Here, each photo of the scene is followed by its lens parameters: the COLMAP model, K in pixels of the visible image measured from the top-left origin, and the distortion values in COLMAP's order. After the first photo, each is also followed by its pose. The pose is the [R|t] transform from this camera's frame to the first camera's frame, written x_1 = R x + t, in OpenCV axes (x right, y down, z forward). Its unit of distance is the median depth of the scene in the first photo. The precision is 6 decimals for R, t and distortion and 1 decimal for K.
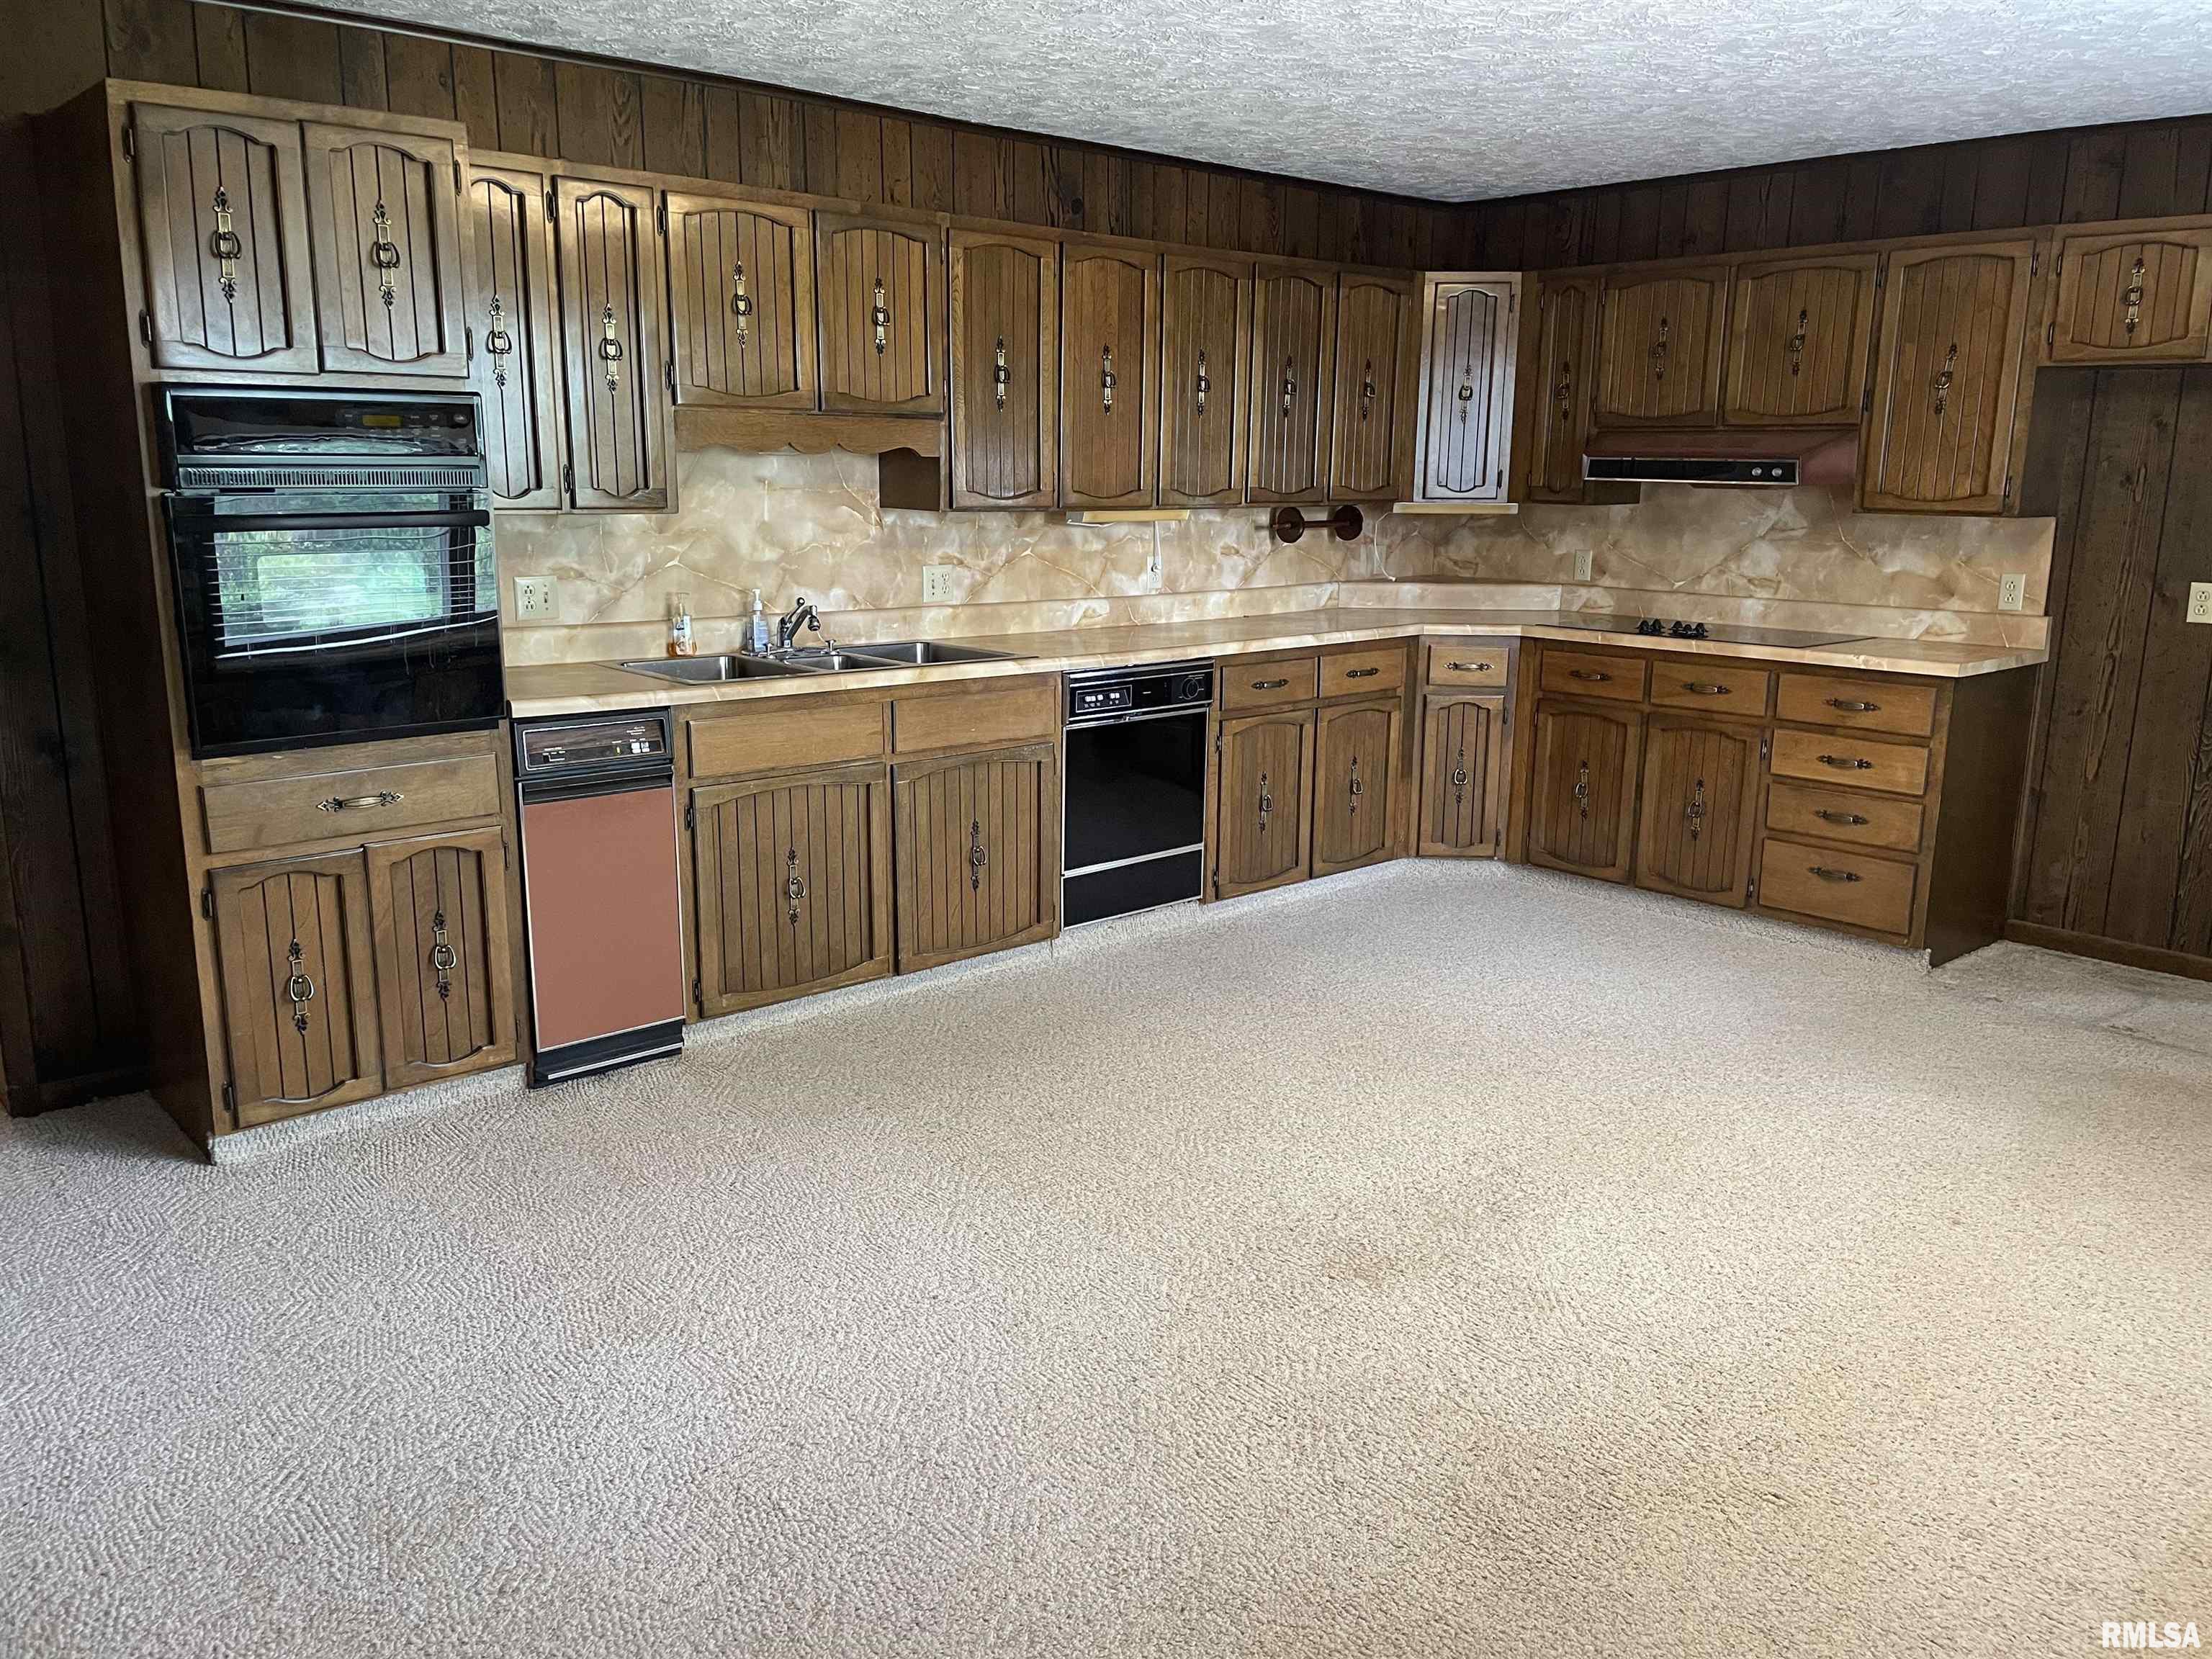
lens RADIAL K [[1656.1, 0, 1106.0], [0, 1656.1, 829.5], [0, 0, 1]] dist [0.004615, -0.010041]
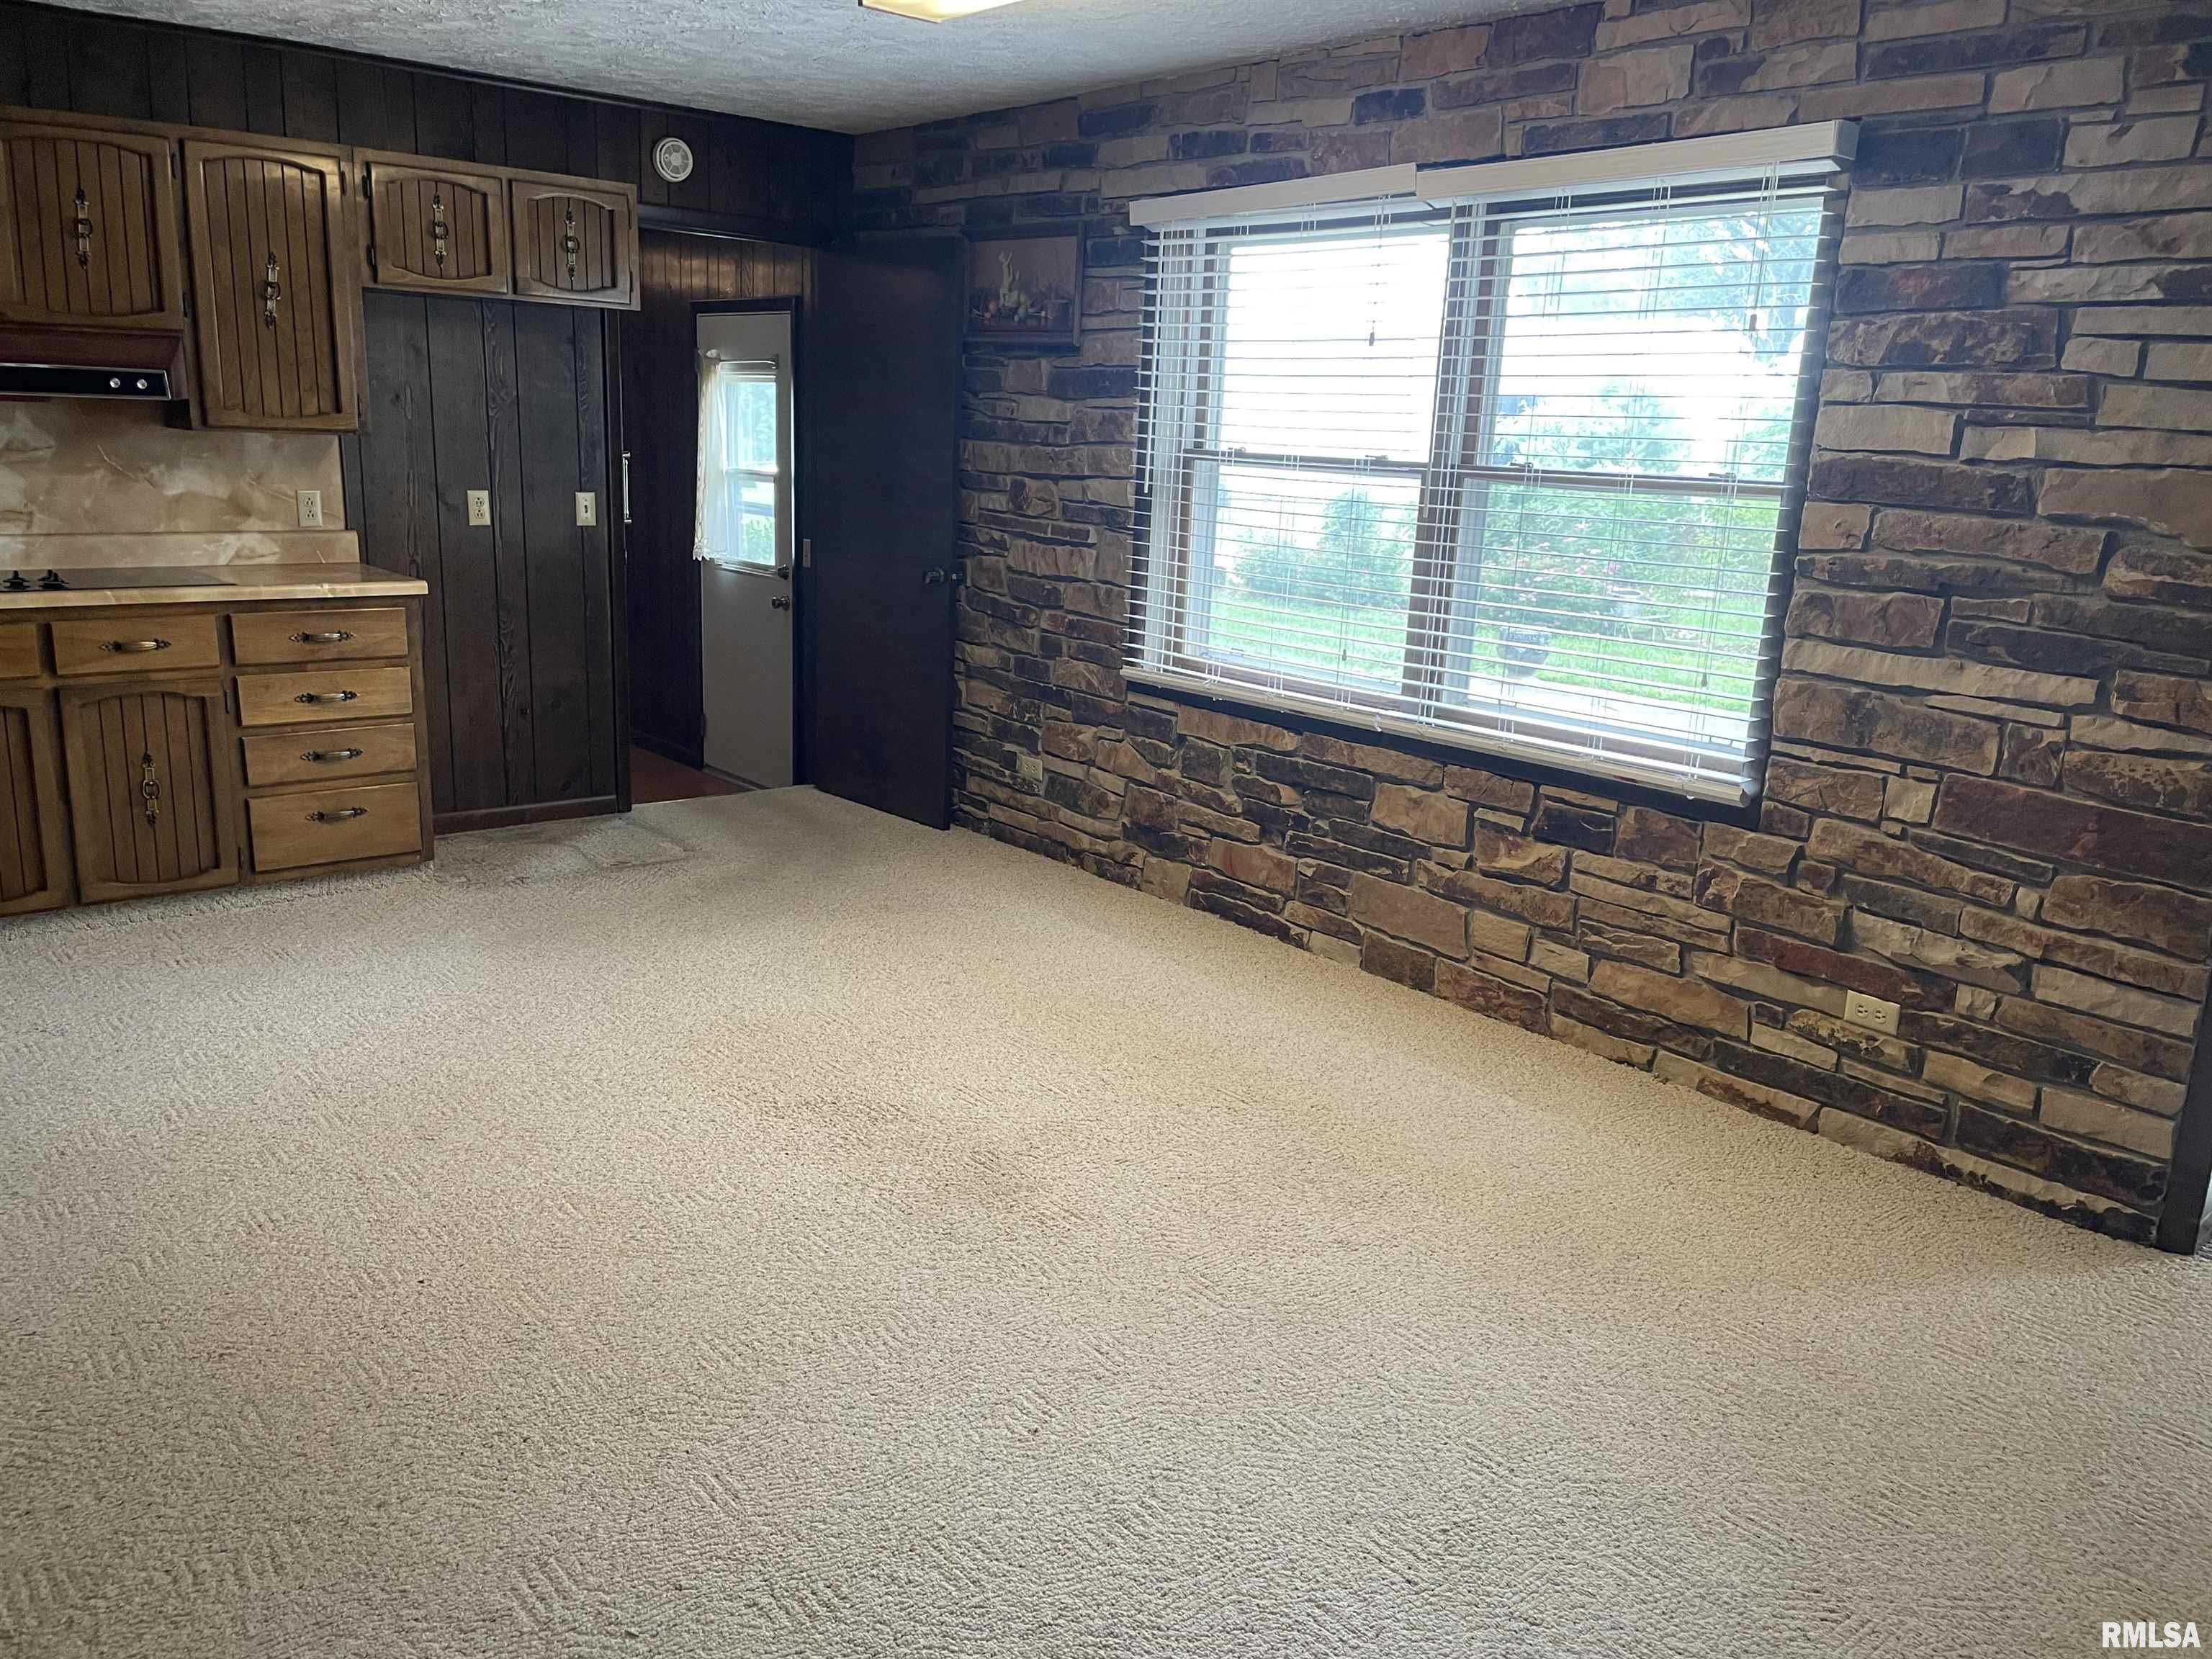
lens RADIAL K [[1656.1, 0, 1106.0], [0, 1656.1, 829.5], [0, 0, 1]] dist [0.004615, -0.010041]
pose [[0.025003, -0.247291, 0.968618, -0.464507], [0.175904, 0.954892, 0.239246, -0.111994], [-0.984090, 0.164402, 0.067375, 0.484271]]
